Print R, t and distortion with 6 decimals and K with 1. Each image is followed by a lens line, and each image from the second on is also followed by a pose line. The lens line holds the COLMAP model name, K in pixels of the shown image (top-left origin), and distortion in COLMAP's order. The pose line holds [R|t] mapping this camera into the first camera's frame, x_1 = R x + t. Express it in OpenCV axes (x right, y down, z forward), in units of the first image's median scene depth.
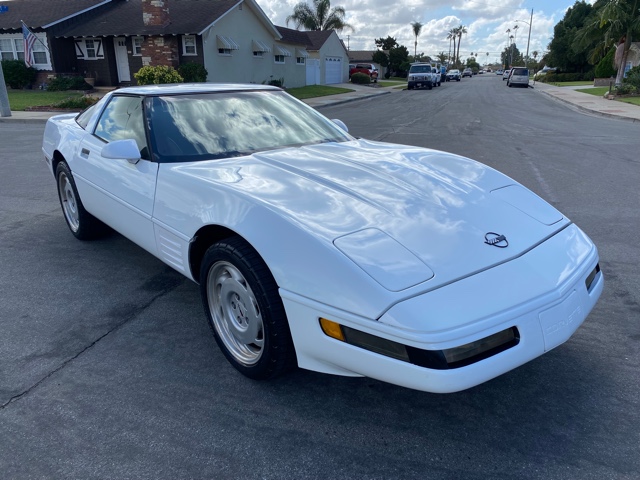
lens RADIAL K [[494.2, 0, 320.1], [0, 494.2, 229.6], [0, 0, 1]] dist [0.011138, -0.006056]
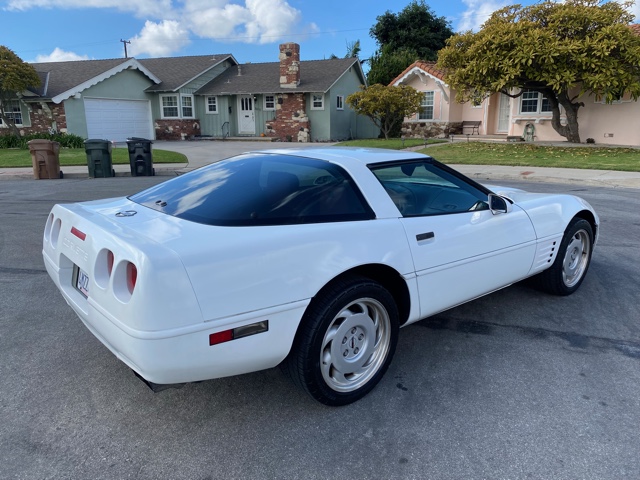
lens RADIAL K [[494.2, 0, 320.1], [0, 494.2, 229.6], [0, 0, 1]] dist [0.011138, -0.006056]
pose [[0.020311, -0.207769, 0.977967, -1.381924], [0.337639, 0.922128, 0.188894, -0.412099], [-0.941057, 0.326363, 0.088881, 1.203138]]
